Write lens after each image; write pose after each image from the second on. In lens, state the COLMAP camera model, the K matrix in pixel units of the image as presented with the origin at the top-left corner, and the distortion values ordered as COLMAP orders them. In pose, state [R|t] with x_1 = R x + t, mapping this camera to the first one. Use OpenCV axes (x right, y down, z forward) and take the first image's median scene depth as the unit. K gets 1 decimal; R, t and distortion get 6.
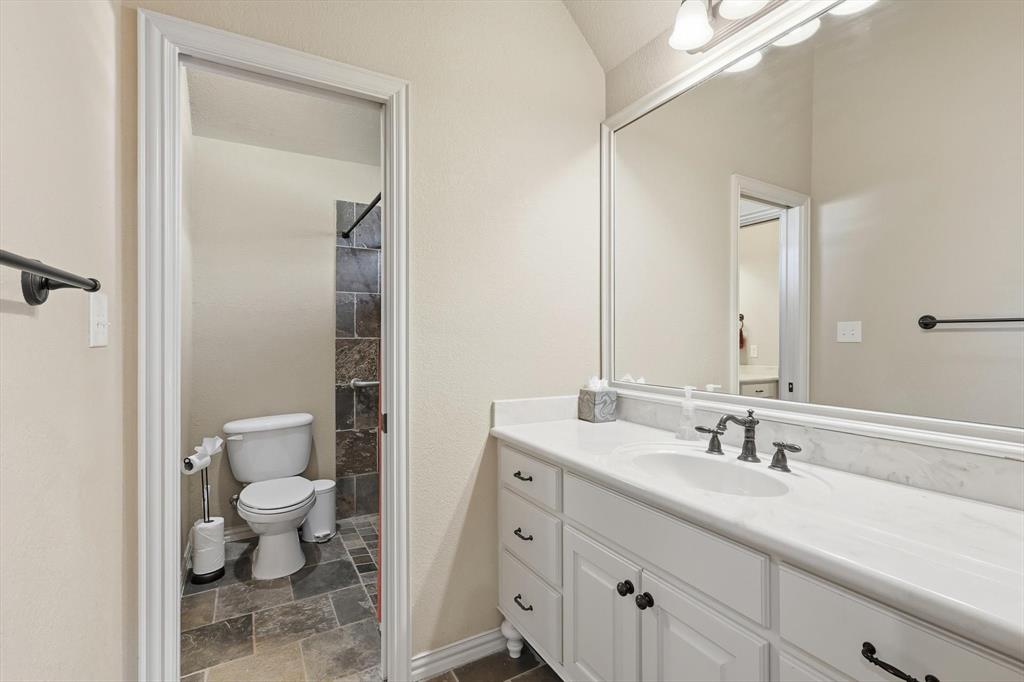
lens RADIAL K [[457.7, 0, 510.2], [0, 457.7, 337.5], [0, 0, 1]] dist [0.002260, 0.000336]
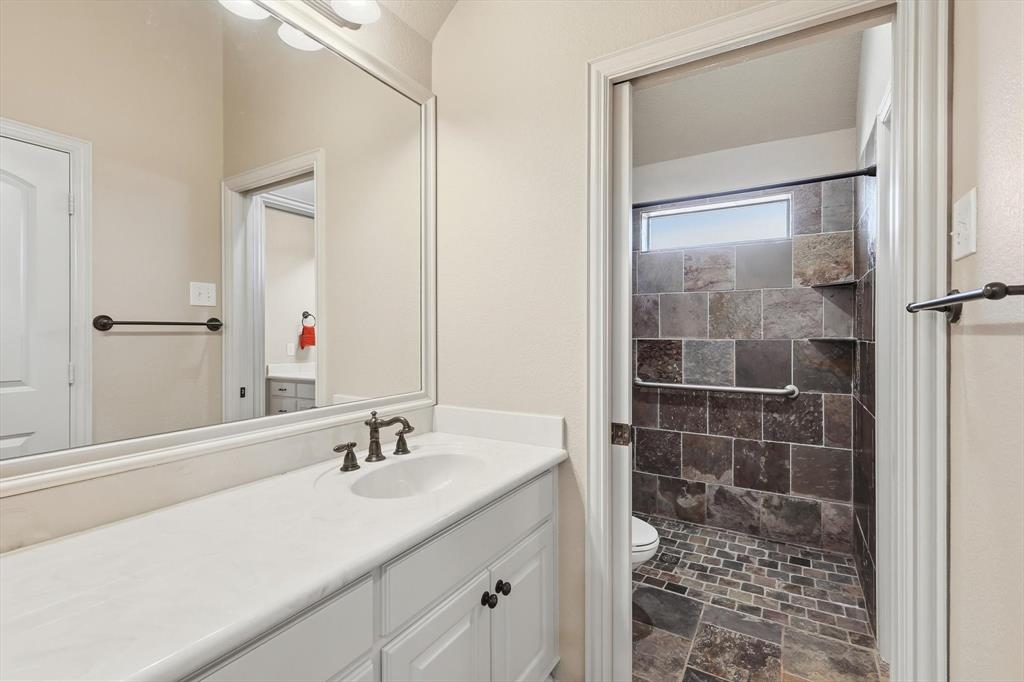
lens RADIAL K [[457.7, 0, 510.2], [0, 457.7, 337.5], [0, 0, 1]] dist [0.002260, 0.000336]
pose [[-0.491171, -0.003744, 0.871055, -0.529122], [-0.000624, 0.999992, 0.003946, -0.013486], [-0.871063, 0.001395, -0.491169, 1.234011]]
